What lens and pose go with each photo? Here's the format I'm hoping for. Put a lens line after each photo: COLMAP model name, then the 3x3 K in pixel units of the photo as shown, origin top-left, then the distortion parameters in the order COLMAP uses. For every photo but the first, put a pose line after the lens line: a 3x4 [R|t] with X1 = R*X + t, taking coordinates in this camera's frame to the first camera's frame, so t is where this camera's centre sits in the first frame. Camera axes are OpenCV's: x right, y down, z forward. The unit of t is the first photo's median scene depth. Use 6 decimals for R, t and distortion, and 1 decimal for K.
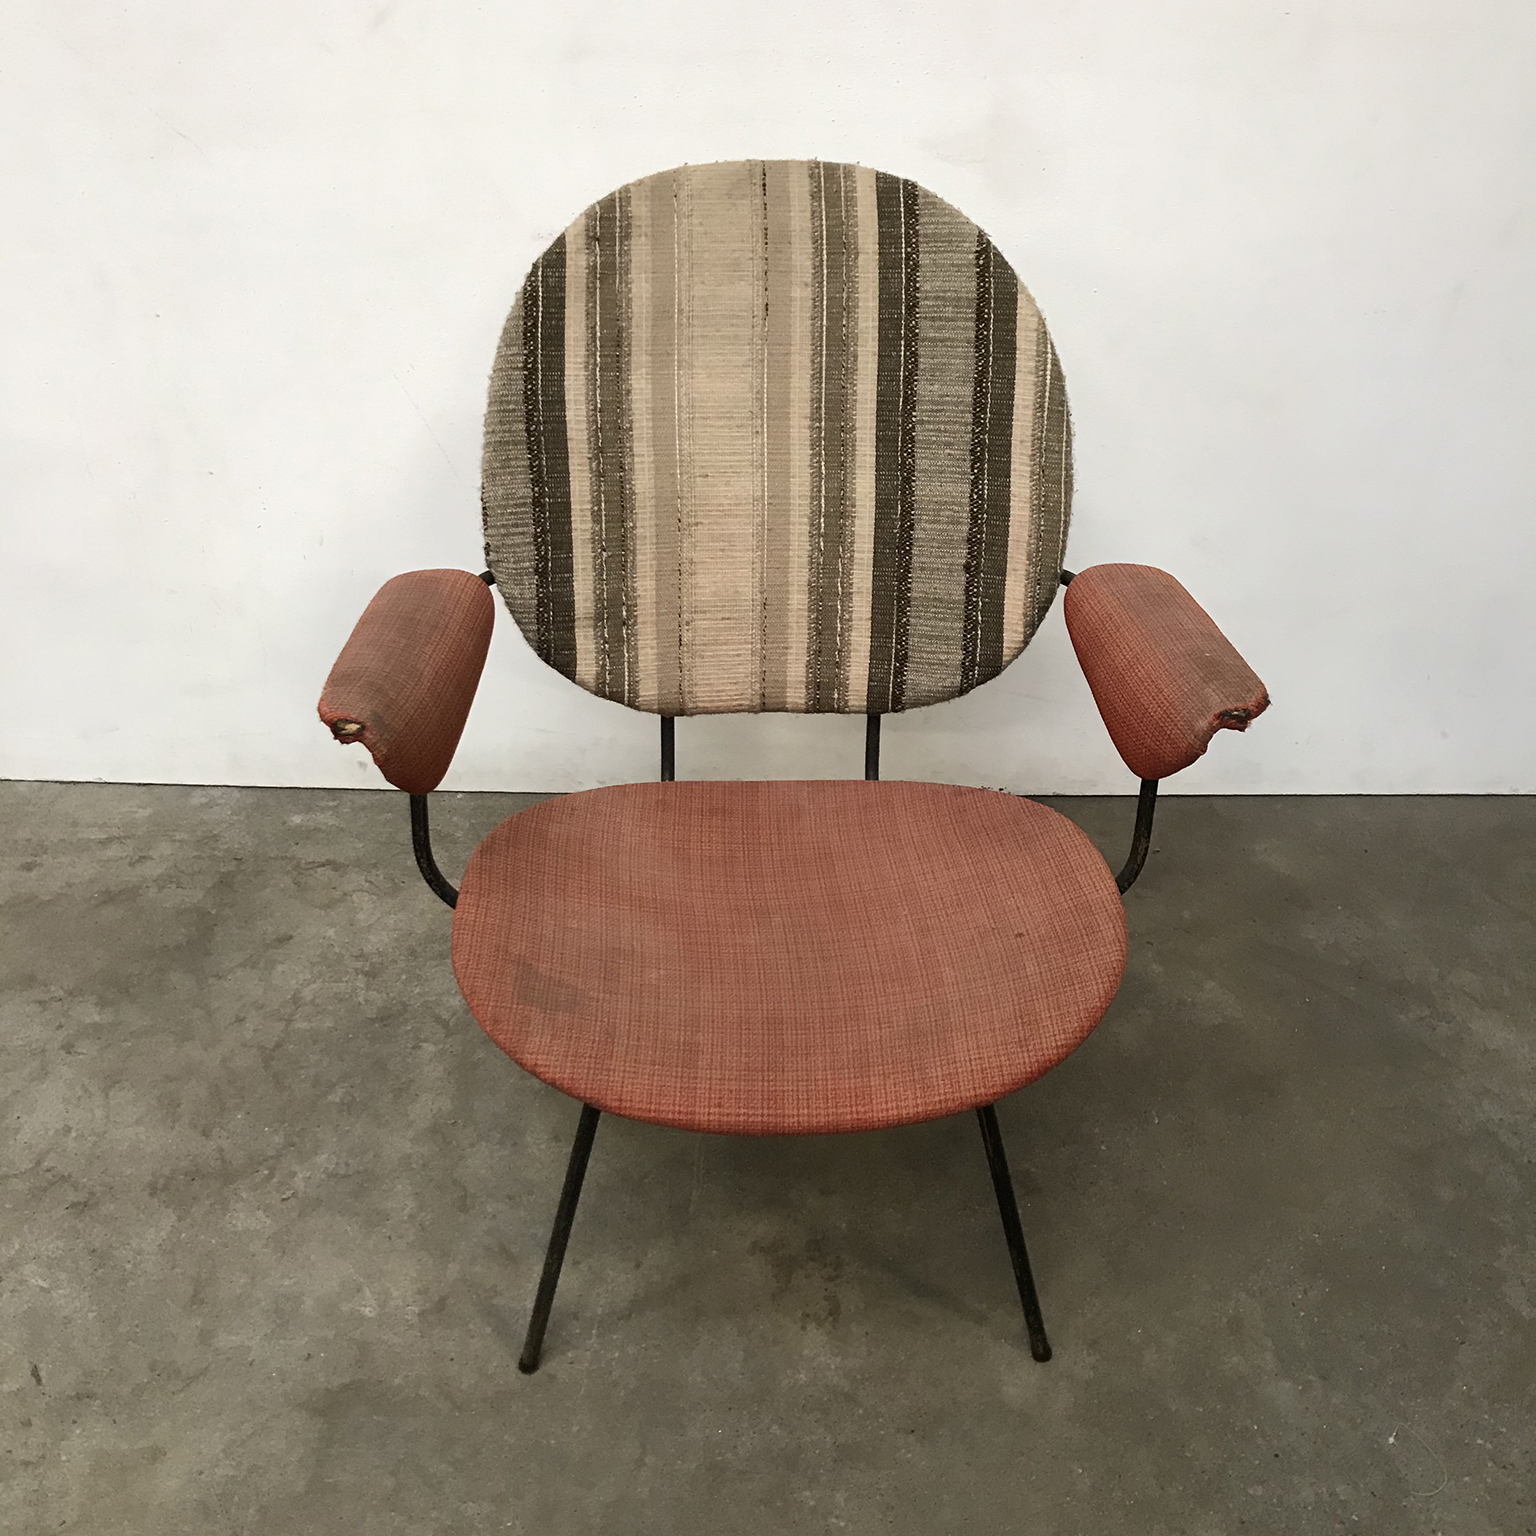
lens RADIAL K [[1669.9, 0, 762.6], [0, 1669.9, 748.3], [0, 0, 1]] dist [0.232547, -0.939421]
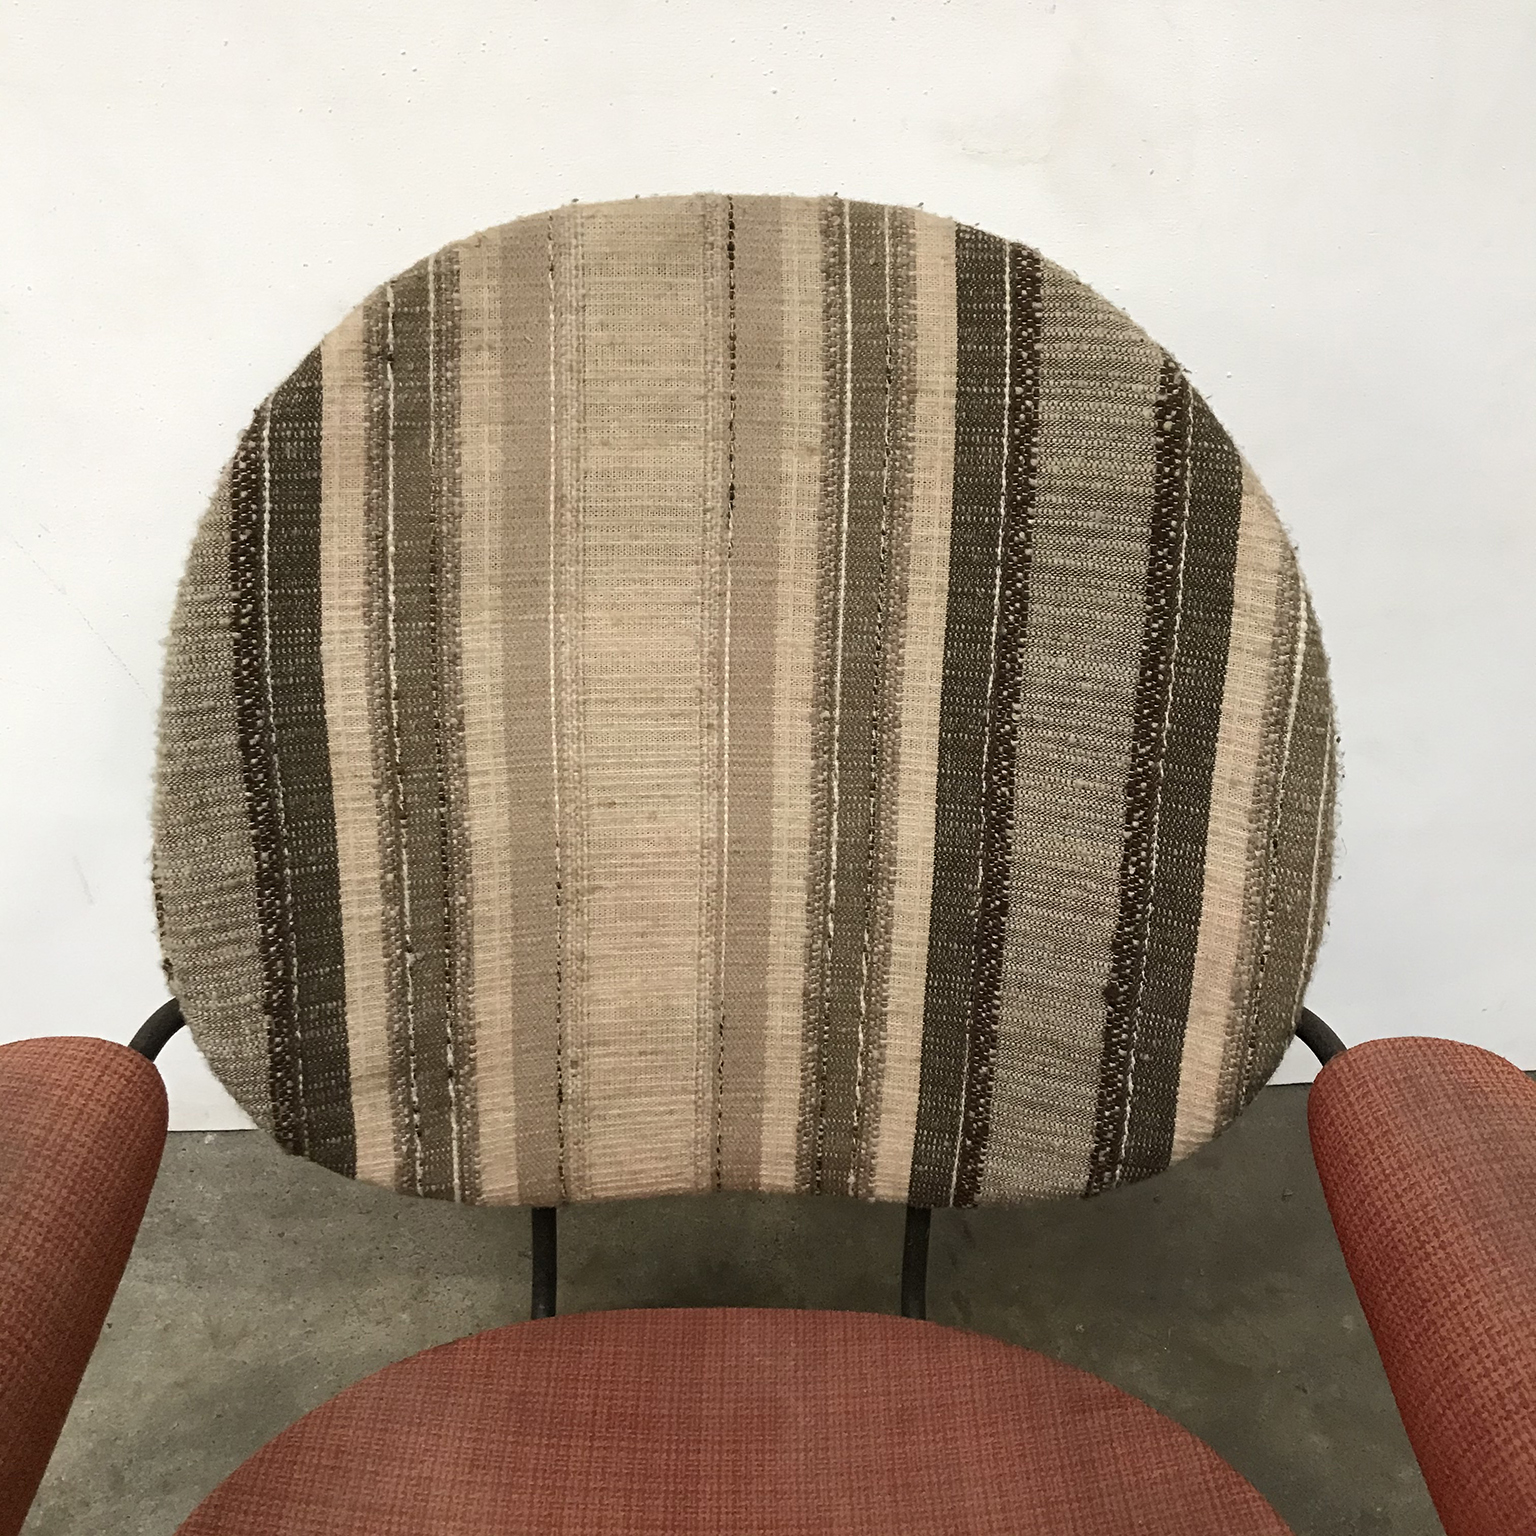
lens RADIAL K [[1669.9, 0, 762.6], [0, 1669.9, 748.3], [0, 0, 1]] dist [0.232547, -0.939421]
pose [[0.999767, 0.020935, -0.005345, 0.016061], [-0.020467, 0.996887, 0.076142, -0.223626], [0.006922, -0.076015, 0.997083, 0.491853]]
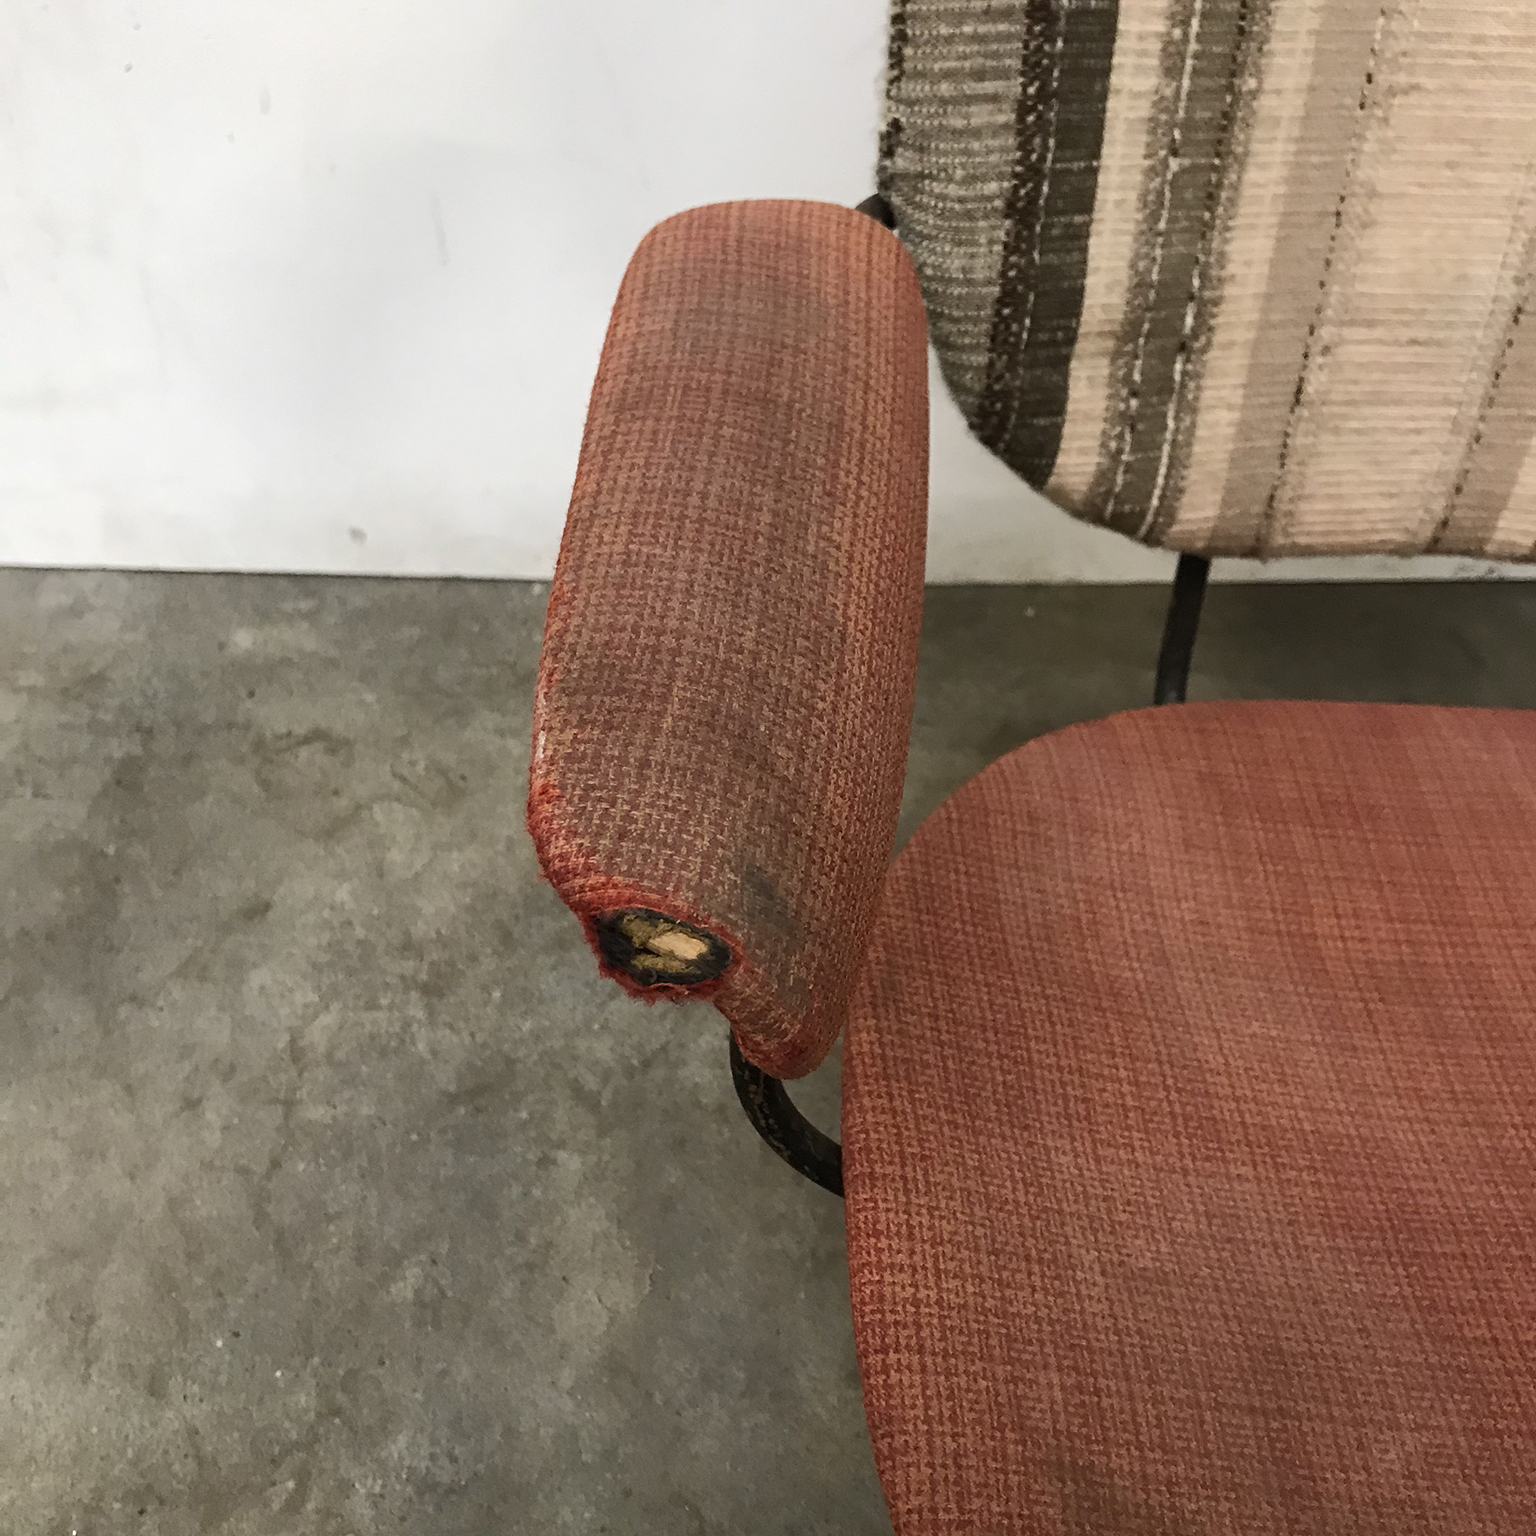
lens RADIAL K [[1700.6, 0, 764.2], [0, 1700.6, 758.6], [0, 0, 1]] dist [0.066673, -0.166520]
pose [[0.998257, 0.054605, 0.022376, -0.188810], [-0.058664, 0.959348, 0.276061, -0.089038], [-0.006392, -0.276893, 0.960880, 0.600509]]
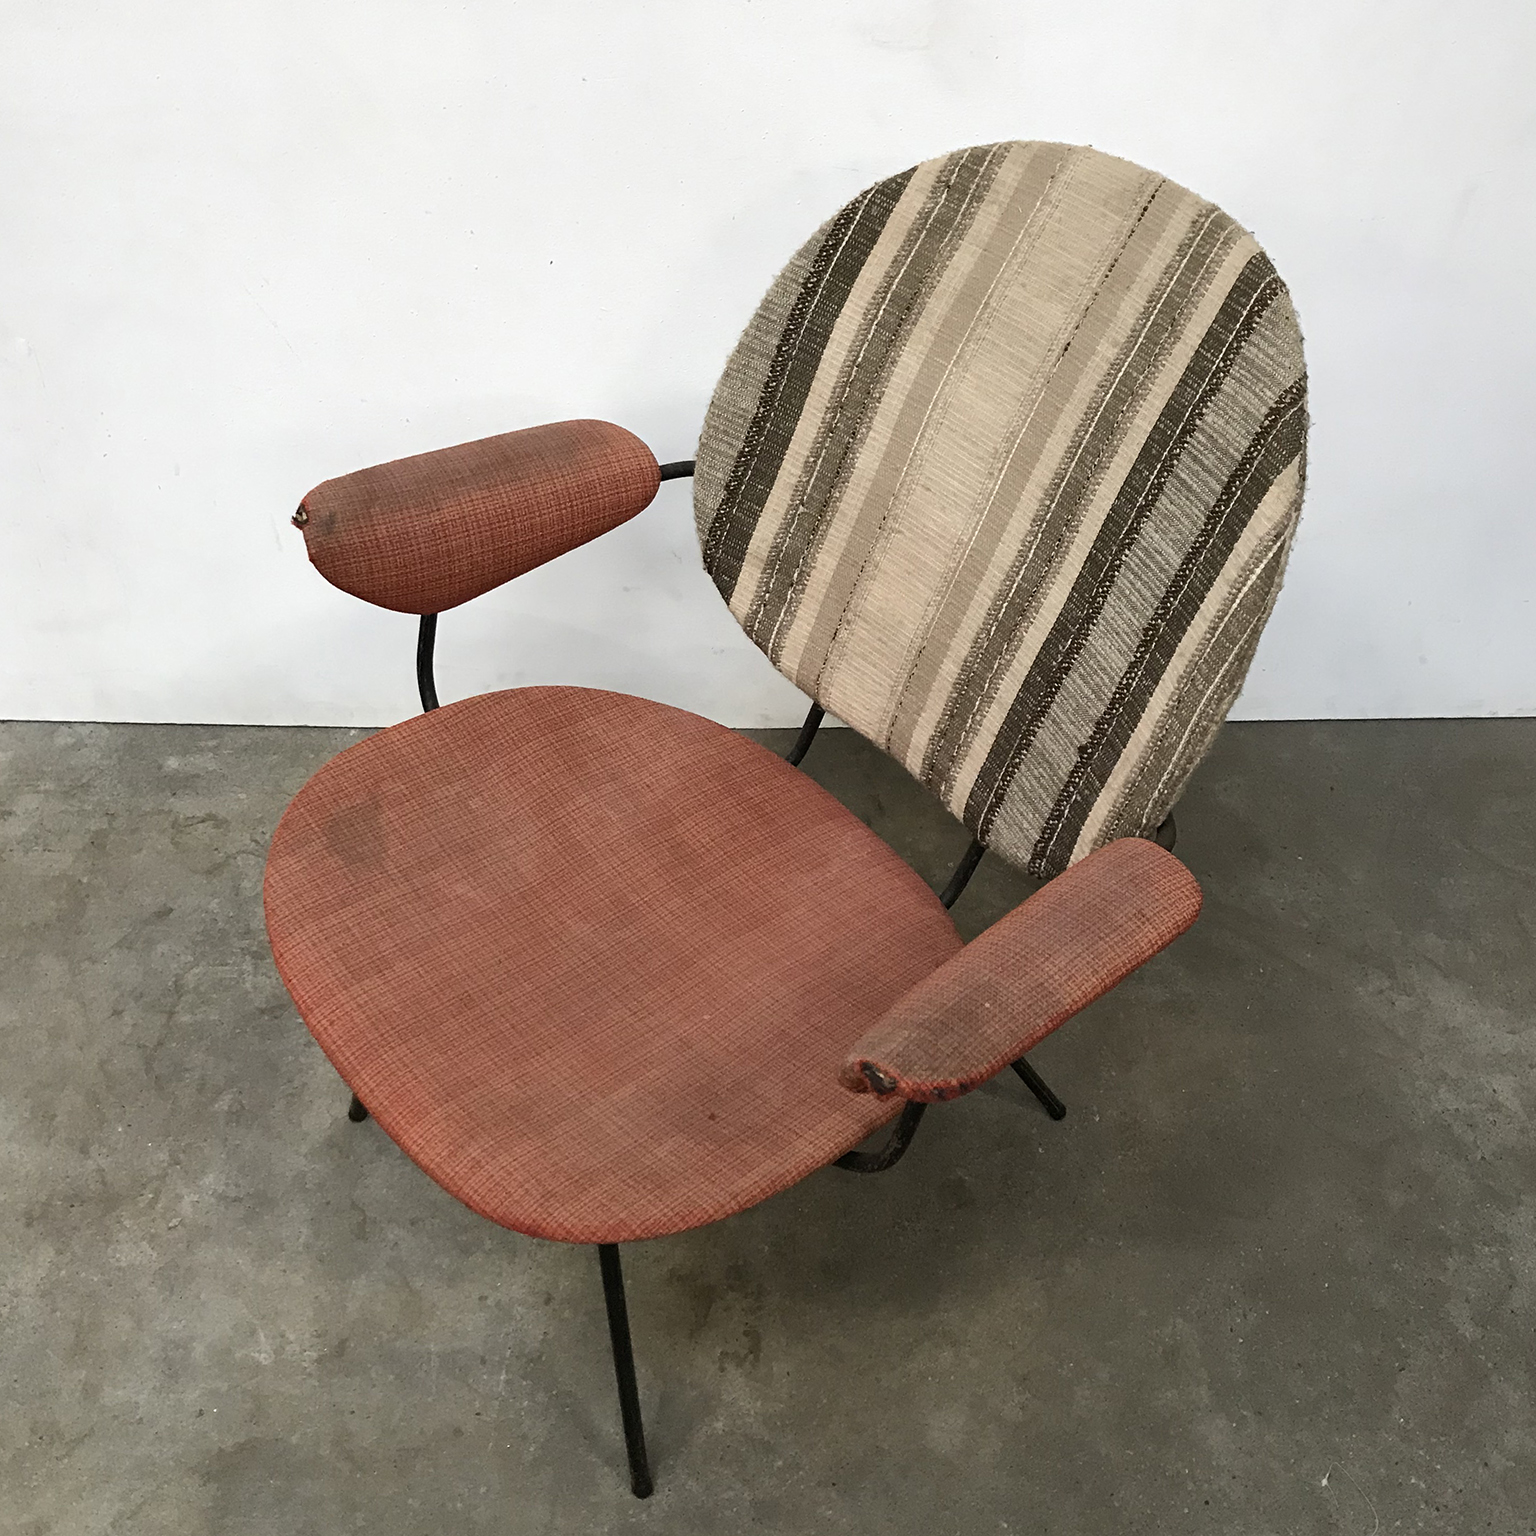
lens RADIAL K [[1729.9, 0, 768.0], [0, 1729.9, 768.0], [0, 0, 1]] dist [0.146158, -0.459719]
pose [[0.617554, 0.580786, -0.530390, 0.478443], [-0.486282, 0.811951, 0.322902, -0.298679], [0.618188, 0.058510, 0.783849, 0.263713]]
